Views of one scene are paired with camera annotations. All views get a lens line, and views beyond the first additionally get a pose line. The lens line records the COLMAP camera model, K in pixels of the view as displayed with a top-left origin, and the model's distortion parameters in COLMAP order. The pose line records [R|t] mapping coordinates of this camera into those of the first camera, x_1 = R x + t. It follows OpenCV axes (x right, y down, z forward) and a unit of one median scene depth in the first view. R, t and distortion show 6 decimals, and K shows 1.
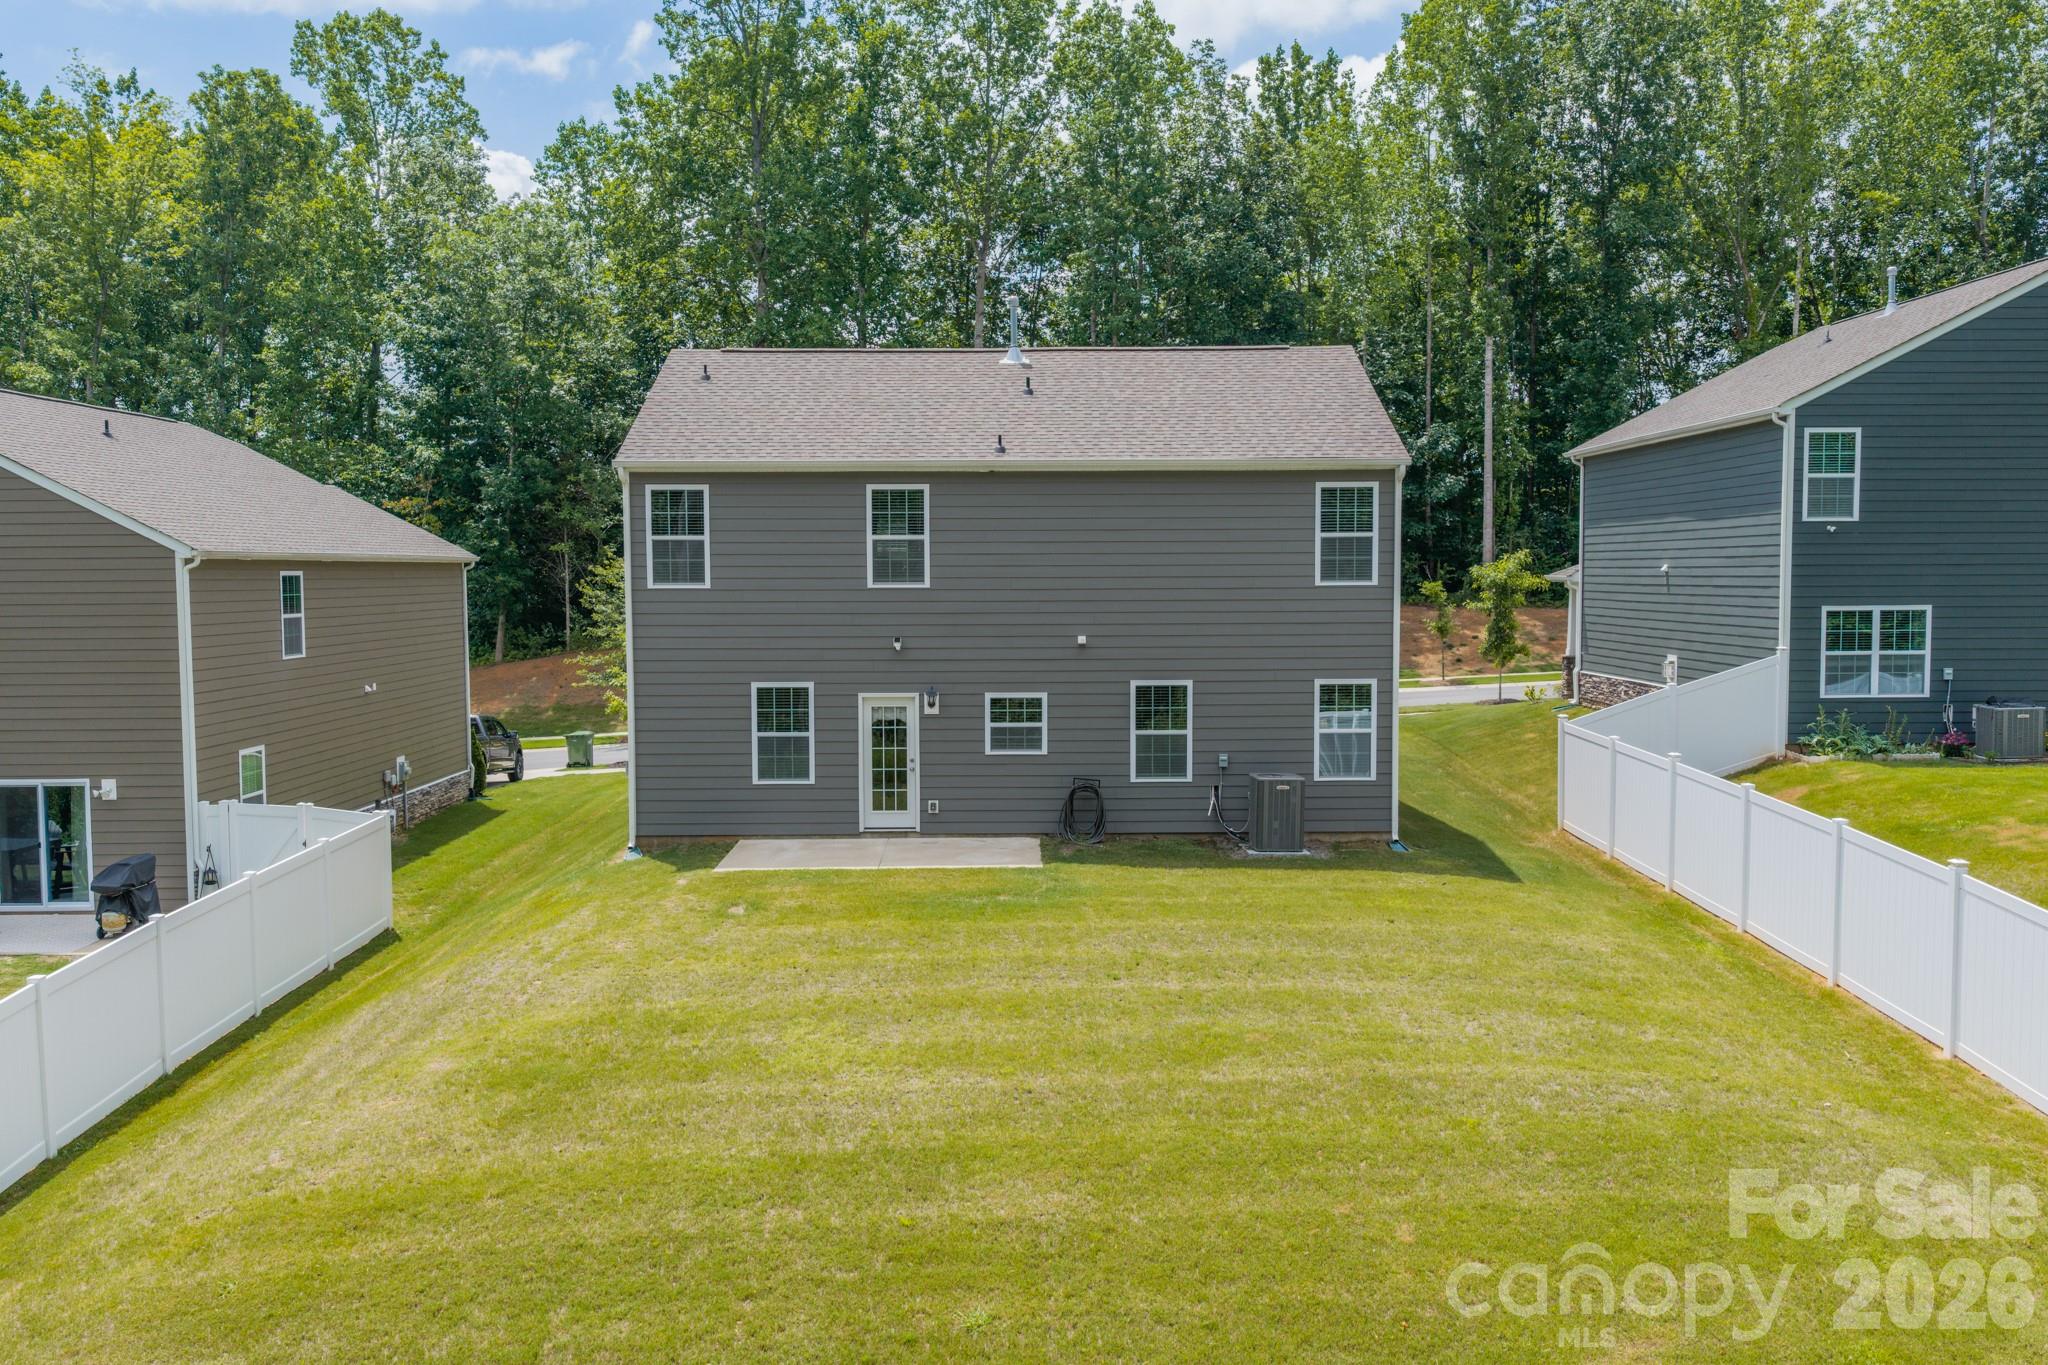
lens RADIAL K [[1836.8, 0, 1024.0], [0, 1836.8, 682.5], [0, 0, 1]] dist [0.001871, -0.001884]
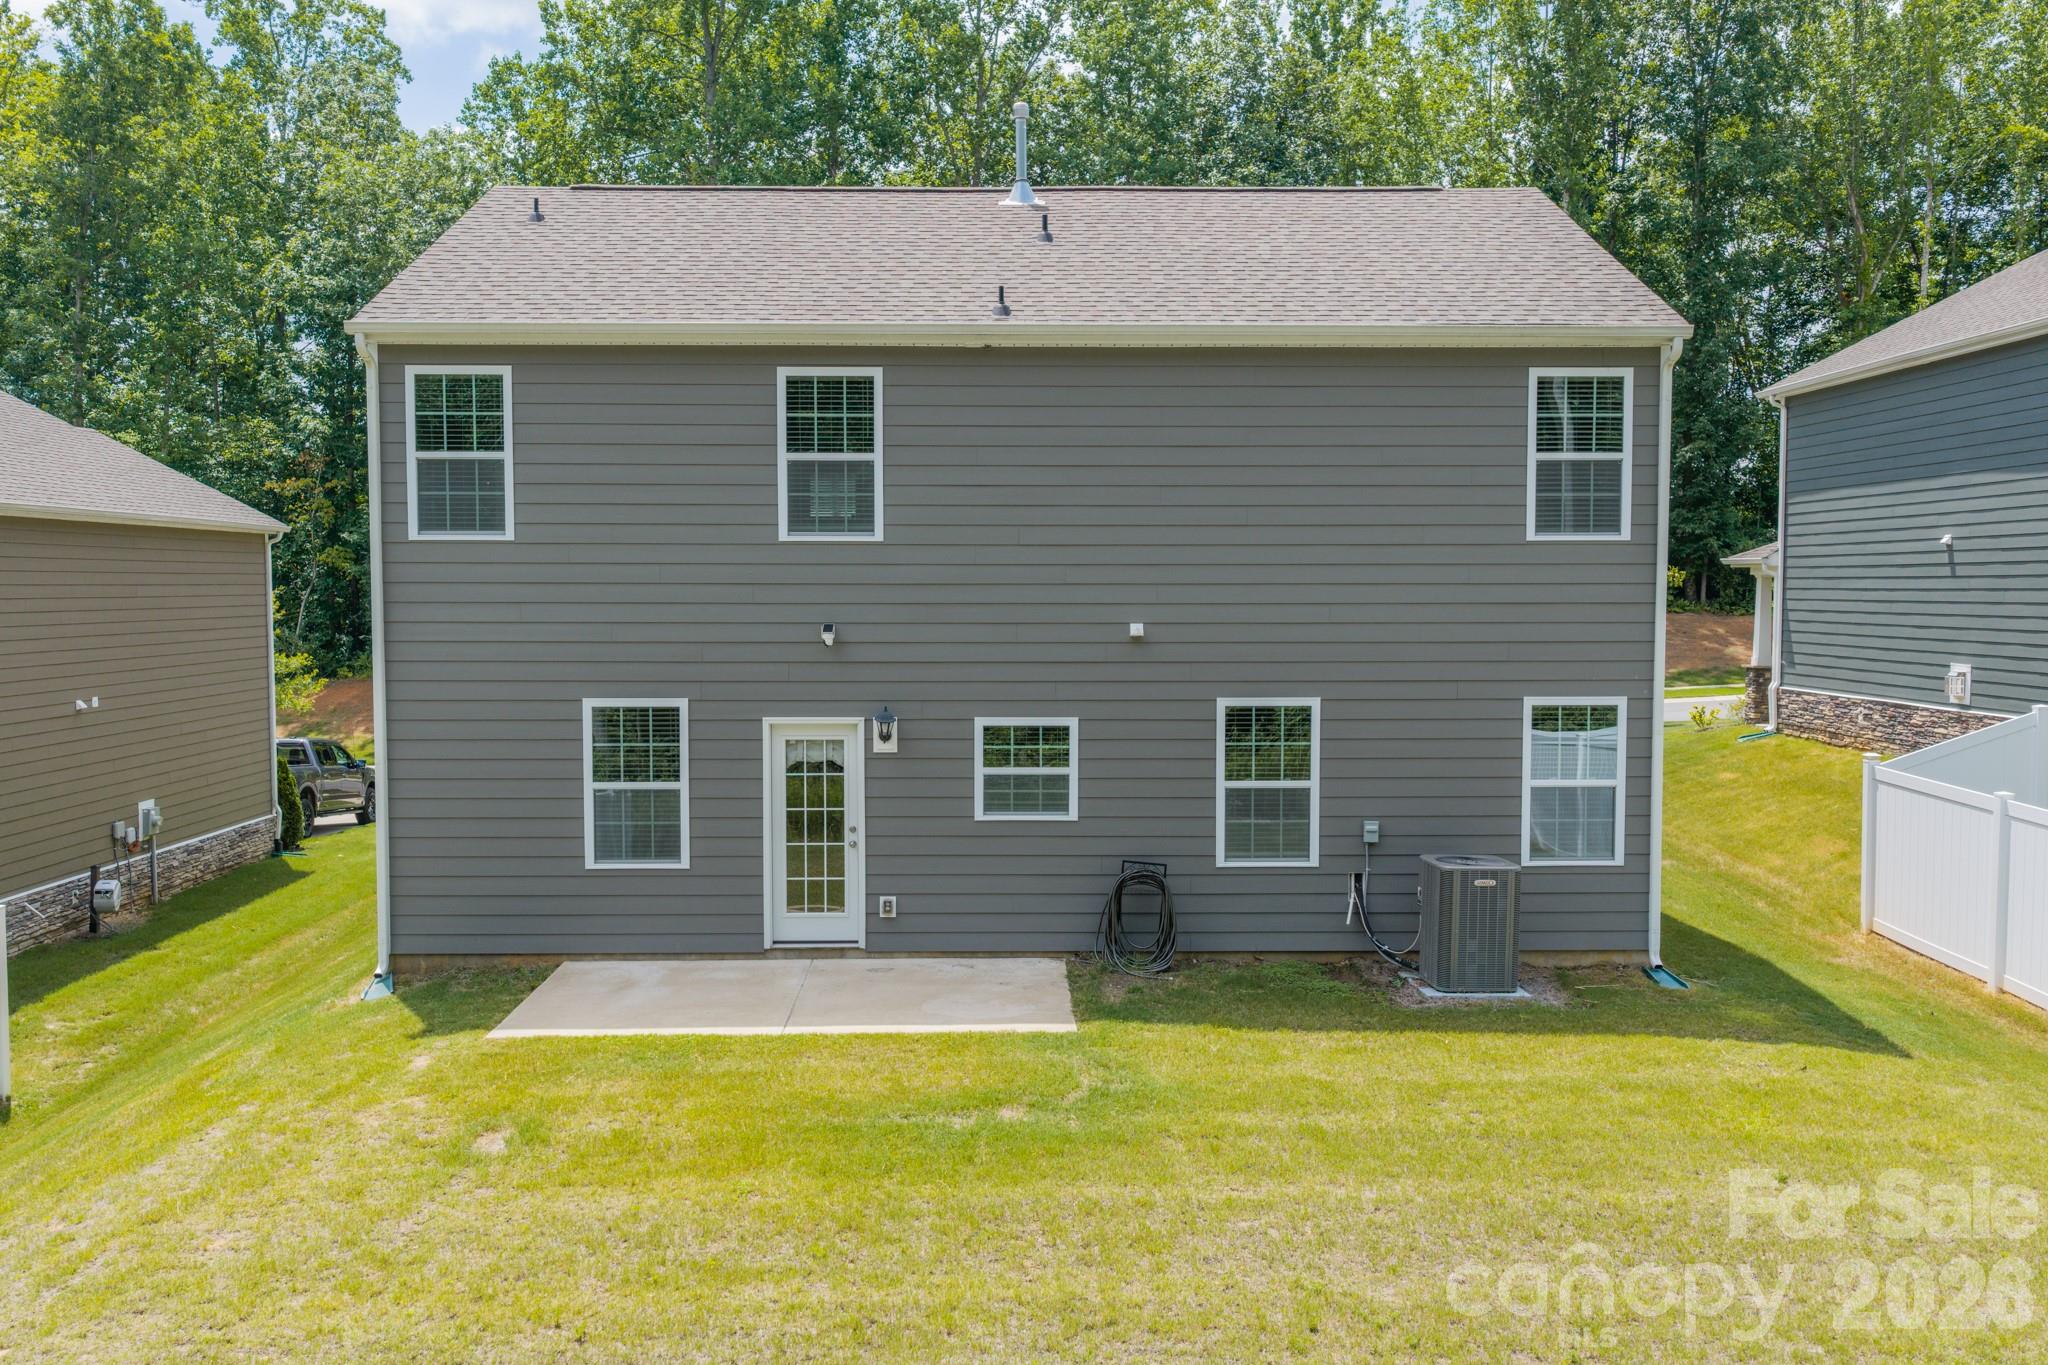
lens RADIAL K [[1678.1, 0, 1024.0], [0, 1678.1, 682.5], [0, 0, 1]] dist [-0.000992, -0.002163]
pose [[0.999943, 0.003993, 0.009941, -0.010583], [-0.003905, 0.999954, -0.008781, -0.001076], [-0.009976, 0.008741, 0.999912, 0.450456]]
